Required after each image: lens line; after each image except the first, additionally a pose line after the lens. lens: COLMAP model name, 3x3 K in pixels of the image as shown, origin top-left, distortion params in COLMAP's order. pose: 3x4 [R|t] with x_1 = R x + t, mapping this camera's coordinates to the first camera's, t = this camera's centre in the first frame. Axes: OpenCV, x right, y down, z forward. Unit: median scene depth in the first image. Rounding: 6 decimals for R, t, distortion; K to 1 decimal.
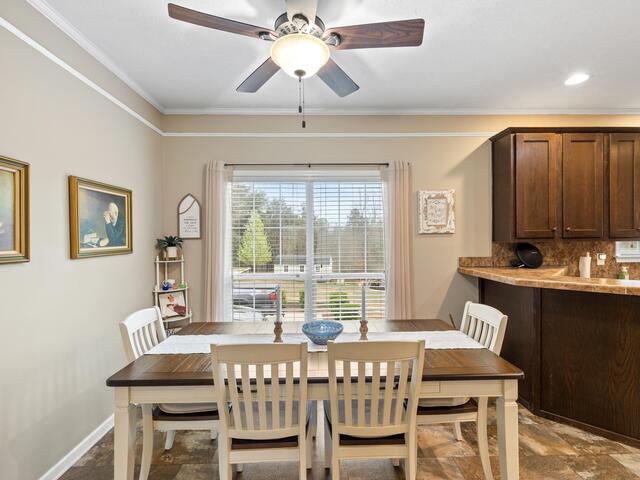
lens RADIAL K [[311.7, 0, 321.6], [0, 311.7, 239.2], [0, 0, 1]] dist [-0.004767, -0.001042]
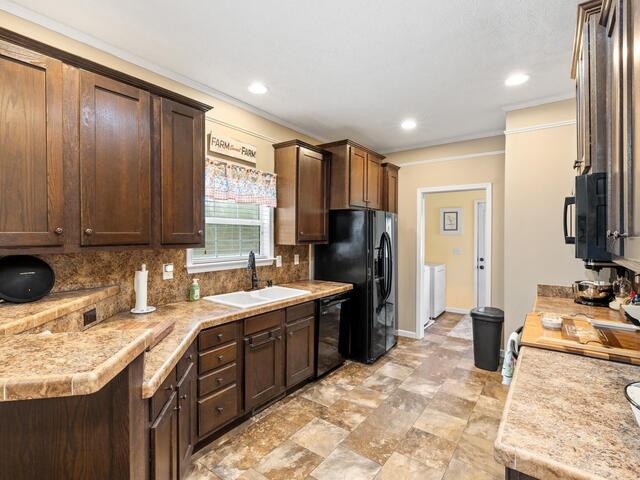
lens RADIAL K [[311.7, 0, 318.7], [0, 311.7, 237.3], [0, 0, 1]] dist [-0.004767, -0.001042]
pose [[0.609845, 0.004986, 0.792505, 0.526876], [-0.009203, 0.999957, 0.000791, -0.022771], [-0.792467, -0.007776, 0.609865, 0.250947]]
